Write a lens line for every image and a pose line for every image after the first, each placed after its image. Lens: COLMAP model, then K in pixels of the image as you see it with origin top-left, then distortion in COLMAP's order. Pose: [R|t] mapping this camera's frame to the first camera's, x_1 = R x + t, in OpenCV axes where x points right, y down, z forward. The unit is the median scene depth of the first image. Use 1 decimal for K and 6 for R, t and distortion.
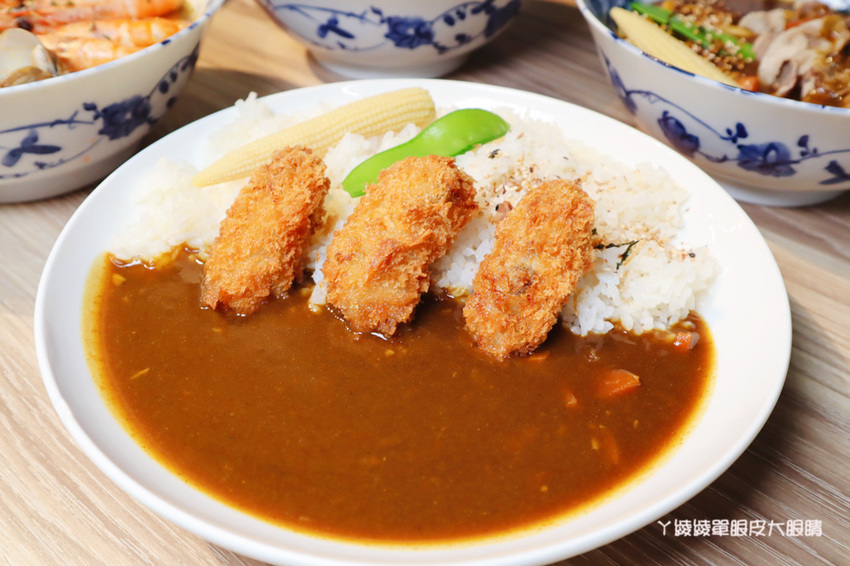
lens RADIAL K [[688.1, 0, 487.7], [0, 688.1, 283.7], [0, 0, 1]] dist [-0.006173, 0.011828]
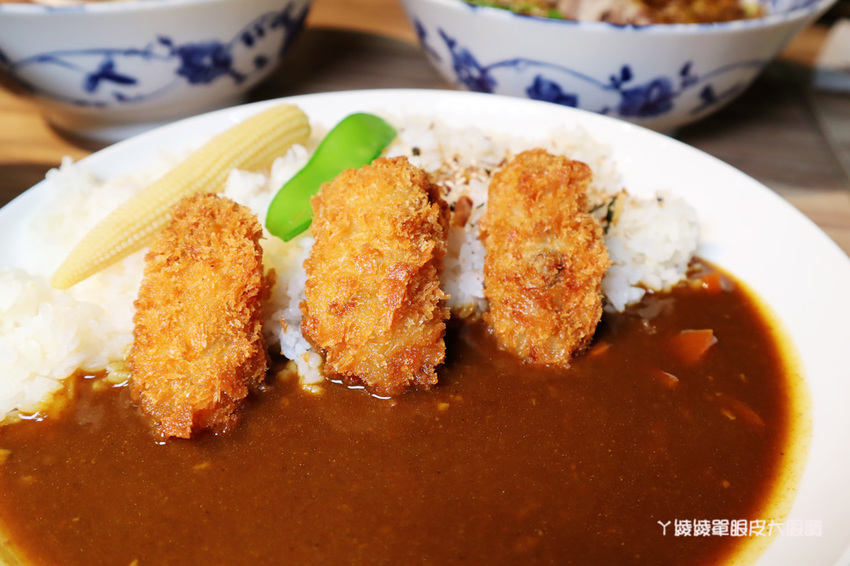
lens RADIAL K [[688.1, 0, 487.7], [0, 688.1, 283.7], [0, 0, 1]] dist [-0.006173, 0.011828]
pose [[0.895737, -0.303321, 0.325041, -0.281985], [0.317835, 0.948105, 0.008871, -0.017868], [-0.310864, 0.095364, 0.945658, 0.232454]]
